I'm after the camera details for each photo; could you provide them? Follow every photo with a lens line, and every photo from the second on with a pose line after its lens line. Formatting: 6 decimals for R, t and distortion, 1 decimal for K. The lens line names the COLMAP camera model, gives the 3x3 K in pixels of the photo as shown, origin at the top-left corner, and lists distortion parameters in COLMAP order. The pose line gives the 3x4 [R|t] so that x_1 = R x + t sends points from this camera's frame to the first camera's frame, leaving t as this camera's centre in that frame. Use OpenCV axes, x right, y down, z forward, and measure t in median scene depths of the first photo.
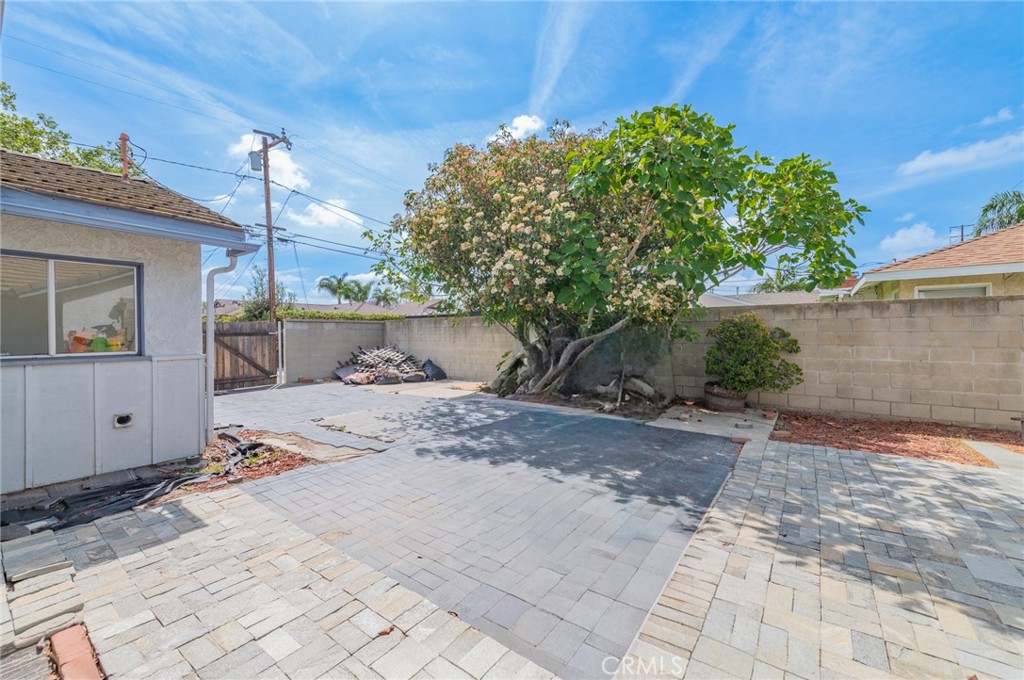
lens RADIAL K [[398.4, 0, 512.0], [0, 398.4, 340.0], [0, 0, 1]] dist [0.002858, 0.000162]
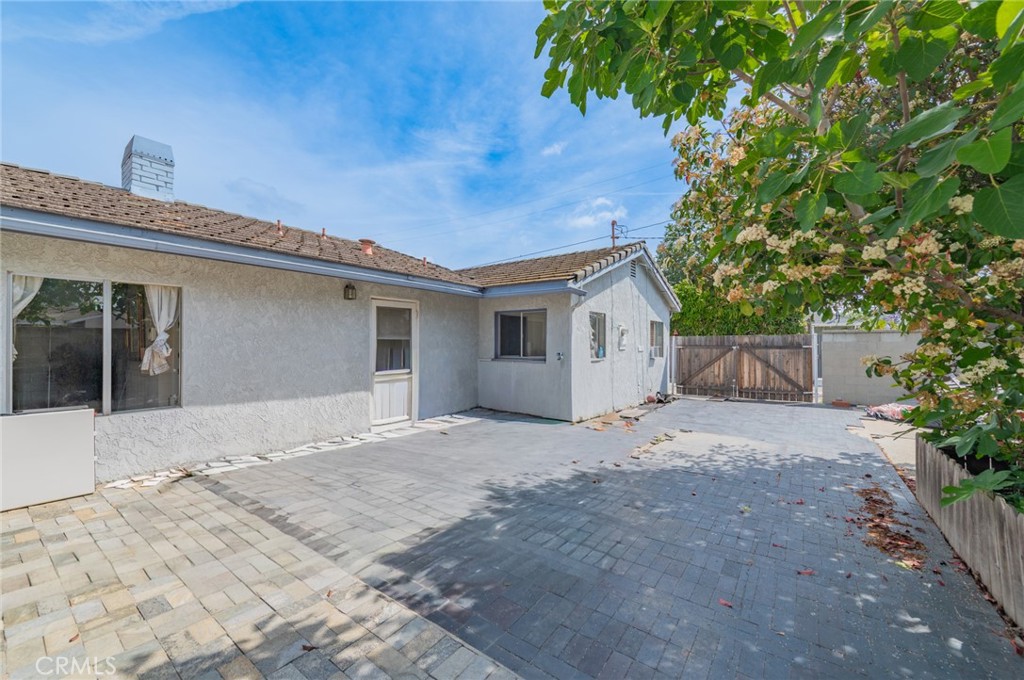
lens RADIAL K [[398.4, 0, 512.0], [0, 398.4, 340.0], [0, 0, 1]] dist [0.002858, 0.000162]
pose [[-0.016251, -0.002744, -0.999864, 0.365758], [-0.016861, 0.999855, -0.002470, -0.019365], [0.999726, 0.016818, -0.016295, 0.355962]]
